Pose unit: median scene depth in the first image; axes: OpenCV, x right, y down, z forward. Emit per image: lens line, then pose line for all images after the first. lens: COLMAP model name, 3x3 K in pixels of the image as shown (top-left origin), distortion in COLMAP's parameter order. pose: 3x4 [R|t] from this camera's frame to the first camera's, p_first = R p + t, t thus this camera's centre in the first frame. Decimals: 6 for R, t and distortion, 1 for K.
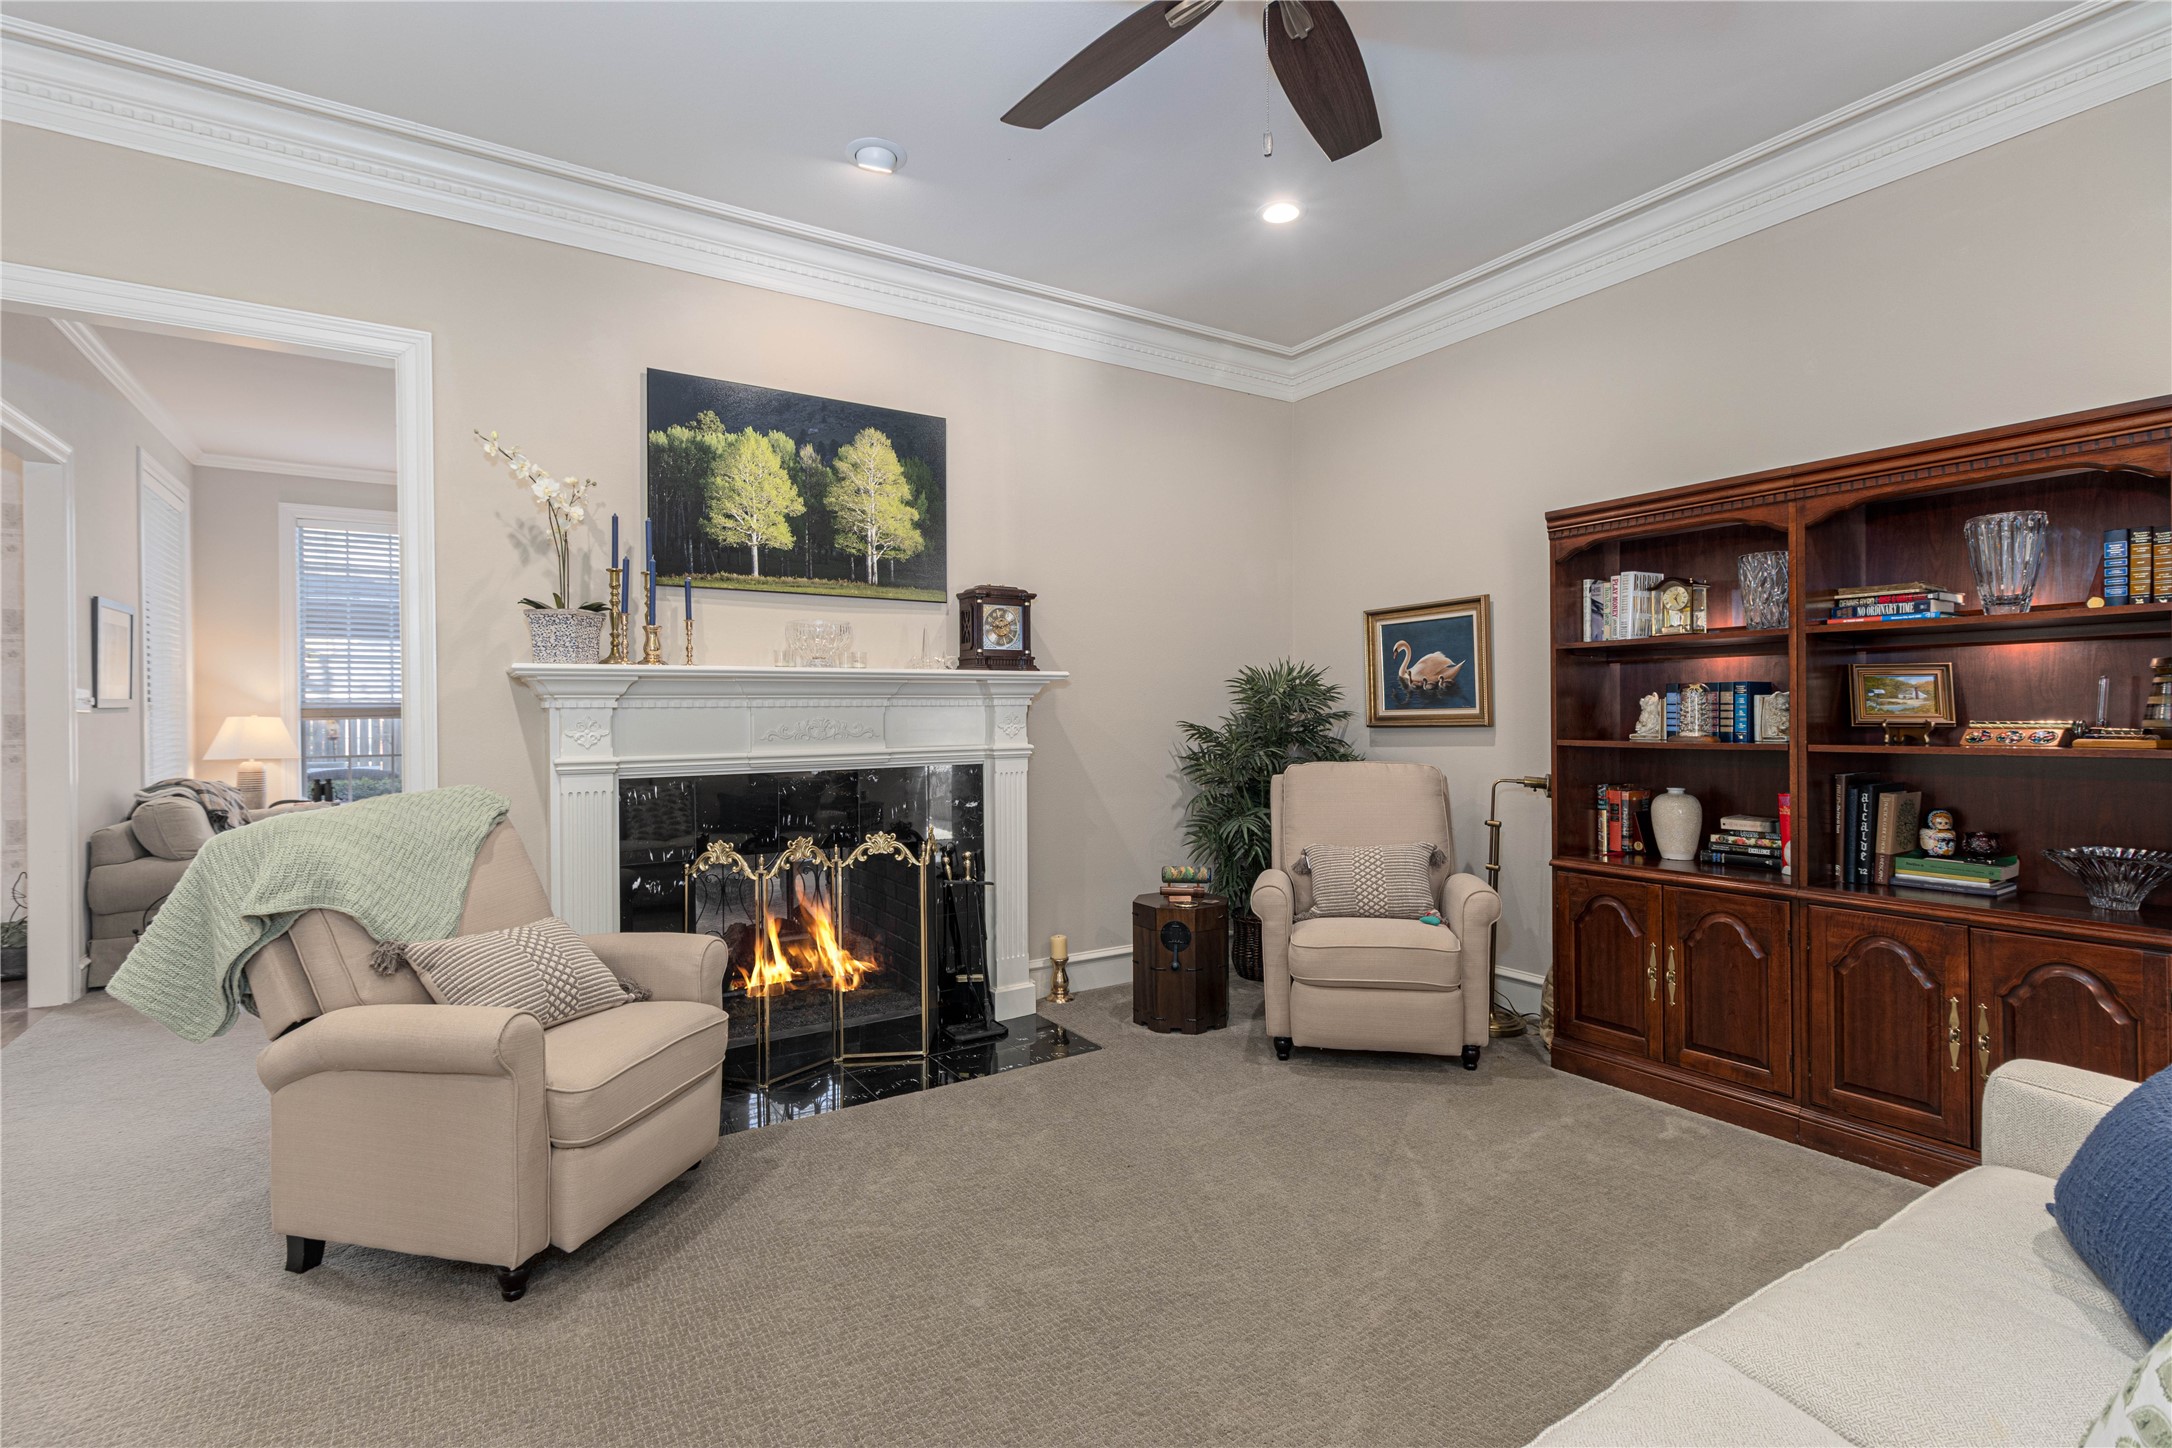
lens RADIAL K [[1012.2, 0, 1087.2], [0, 1012.2, 717.3], [0, 0, 1]] dist [0.001619, 0.000339]
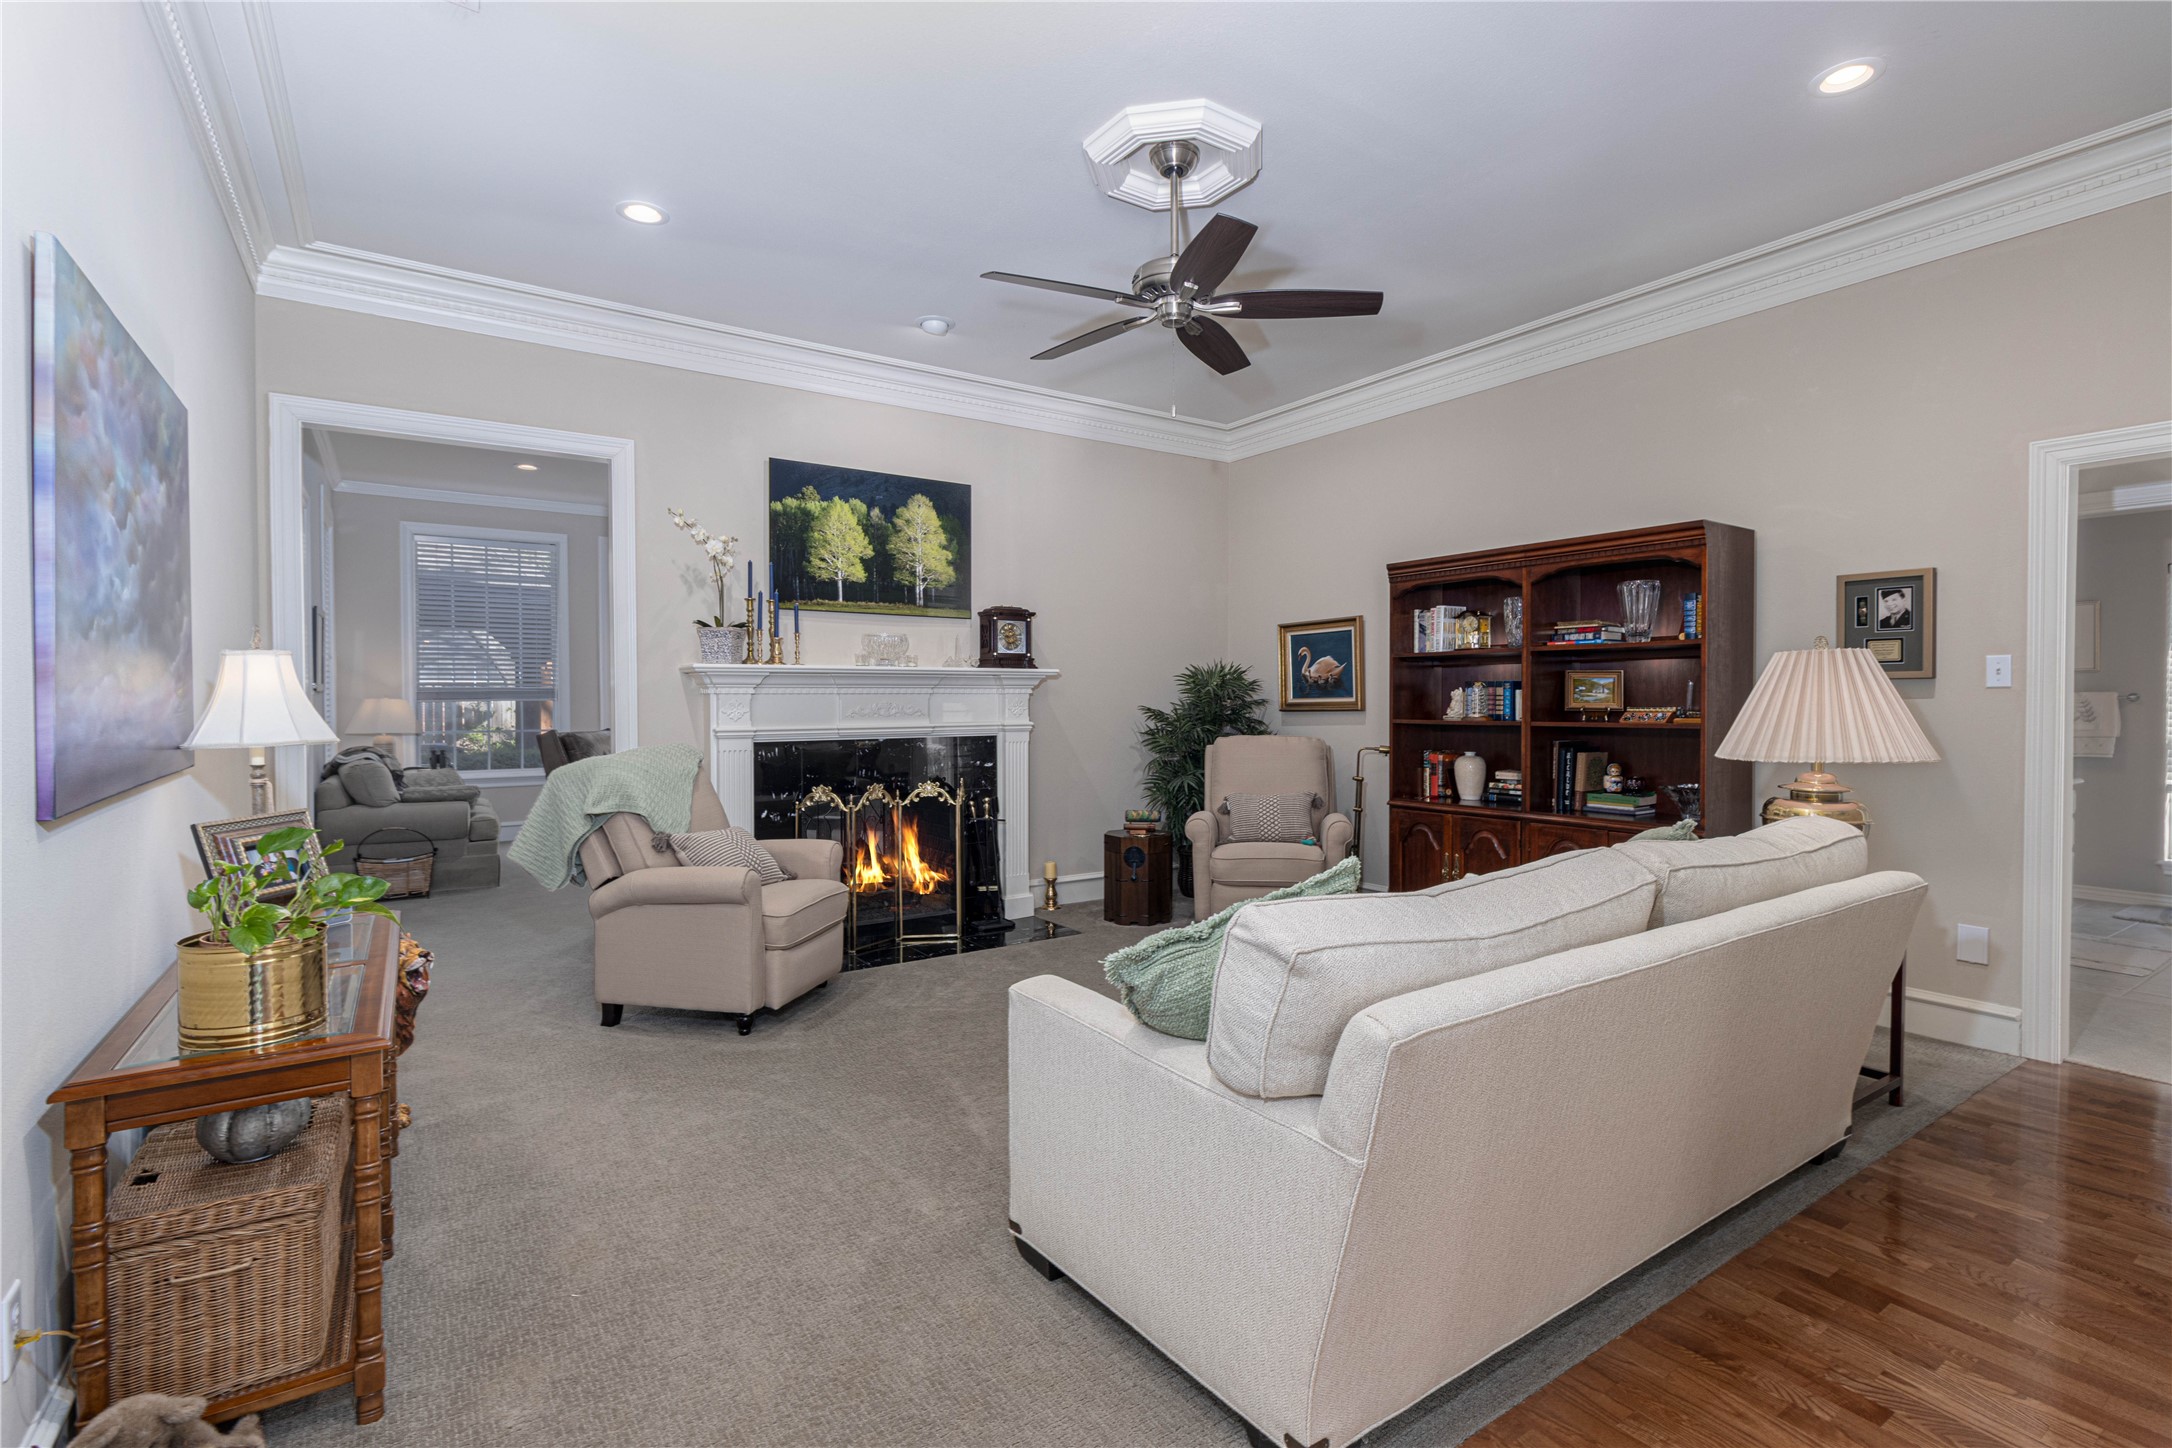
lens RADIAL K [[1012.2, 0, 1087.1], [0, 1012.2, 719.5], [0, 0, 1]] dist [0.001619, 0.000339]
pose [[0.999691, 0.005531, 0.024246, -0.015721], [-0.005885, 0.999877, 0.014532, 0.003848], [-0.024163, -0.014670, 0.999600, -0.458421]]
